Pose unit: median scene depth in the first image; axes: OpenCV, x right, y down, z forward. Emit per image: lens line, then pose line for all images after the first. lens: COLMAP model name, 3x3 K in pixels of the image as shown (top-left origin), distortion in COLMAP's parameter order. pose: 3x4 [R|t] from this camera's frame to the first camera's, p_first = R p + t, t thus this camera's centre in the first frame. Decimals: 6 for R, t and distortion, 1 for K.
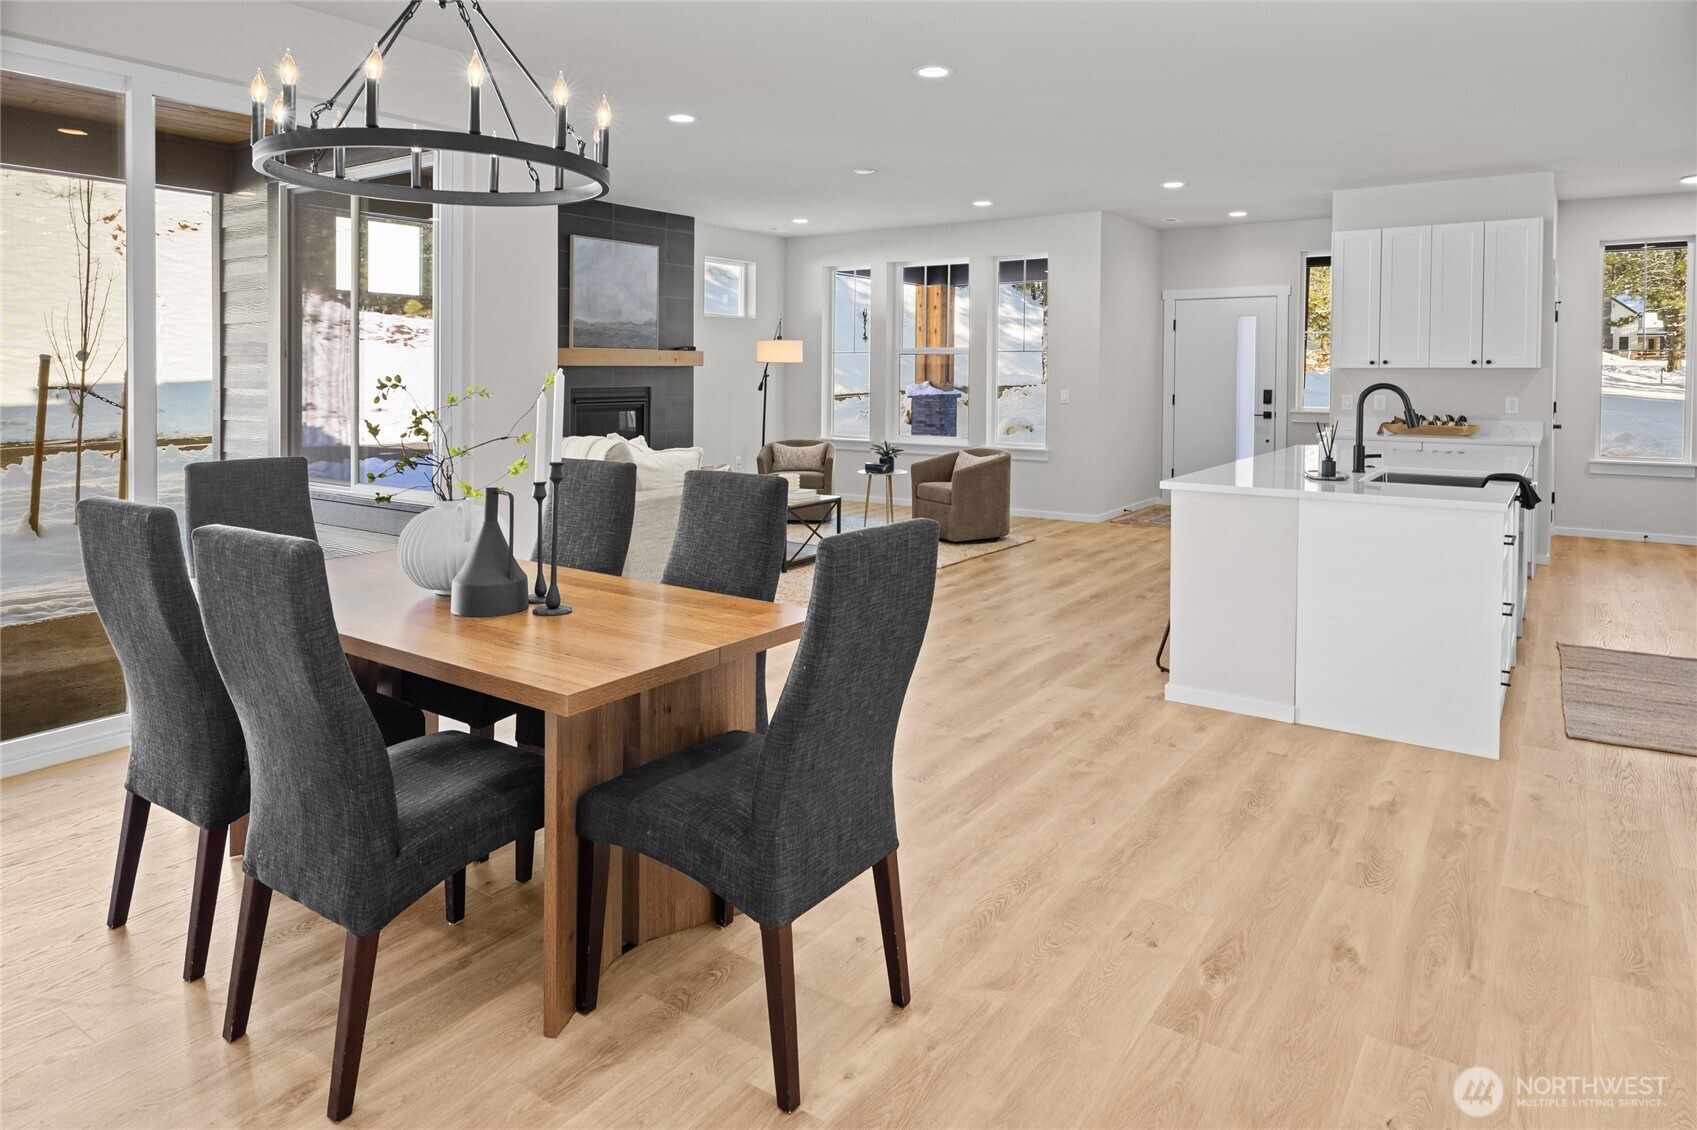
lens RADIAL K [[886.2, 0, 702.6], [0, 886.2, 383.0], [0, 0, 1]] dist [0.002160, -0.000026]
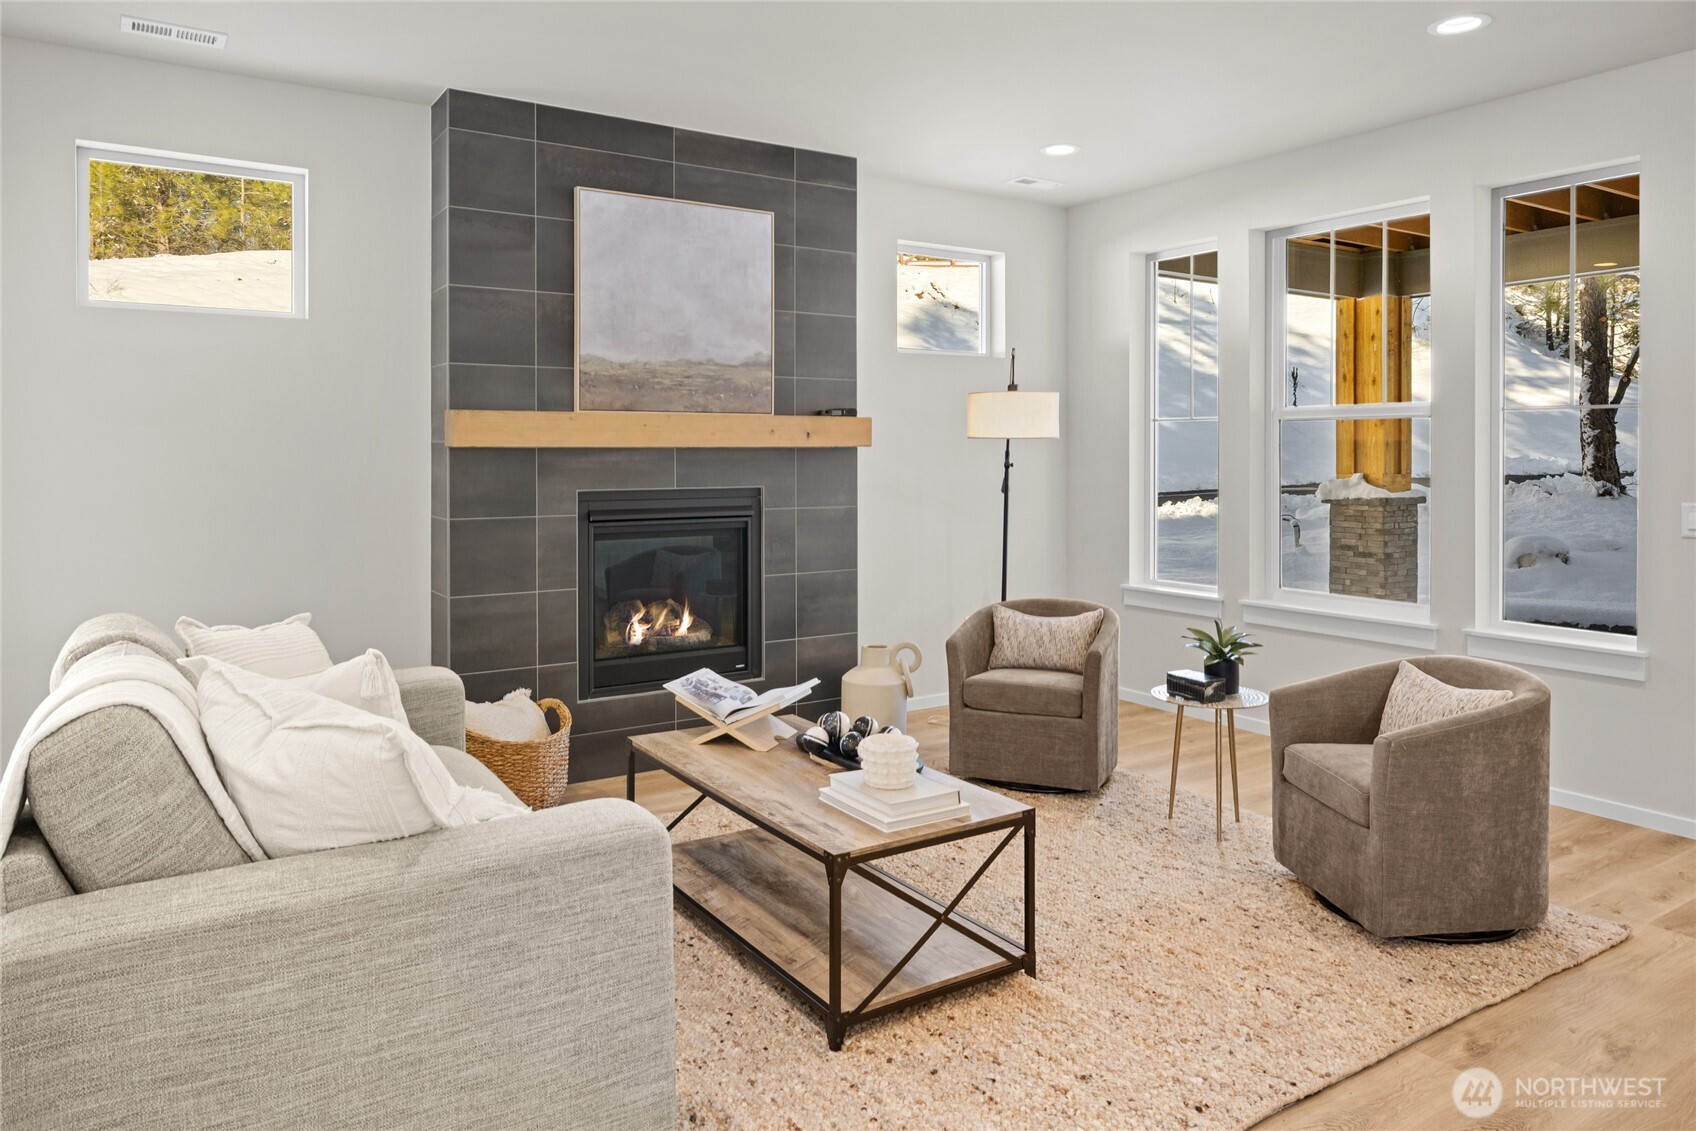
lens RADIAL K [[1147.7, 0, 831.0], [0, 1147.7, 443.8], [0, 0, 1]] dist [-0.006656, 0.008687]
pose [[0.979080, -0.002277, -0.203462, 0.117259], [-0.002025, 0.999779, -0.020934, -0.006925], [0.203464, 0.020909, 0.978859, 0.360635]]
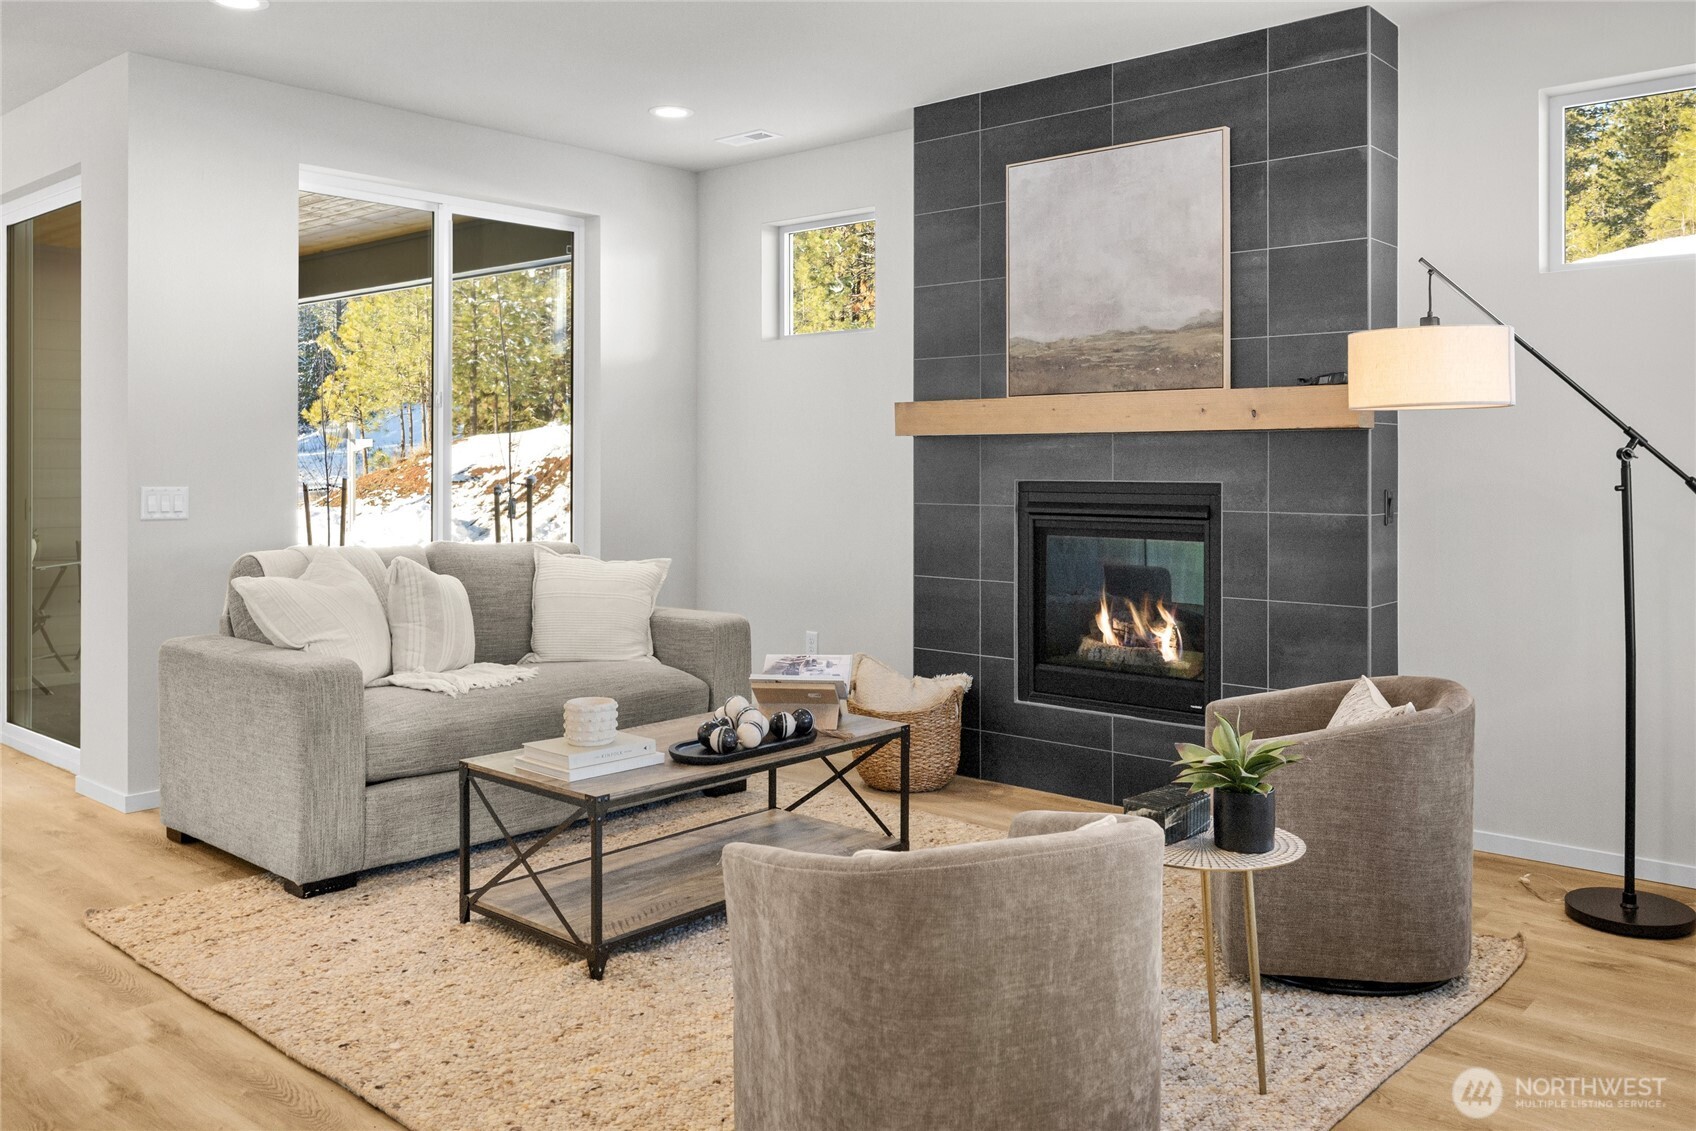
lens RADIAL K [[1338.4, 0, 854.6], [0, 1338.4, 453.8], [0, 0, 1]] dist [-0.009702, 0.005426]
pose [[0.065207, -0.010464, -0.997817, 0.534893], [-0.018260, 0.999765, -0.011678, 0.001525], [0.997705, 0.018982, 0.065000, 0.801765]]
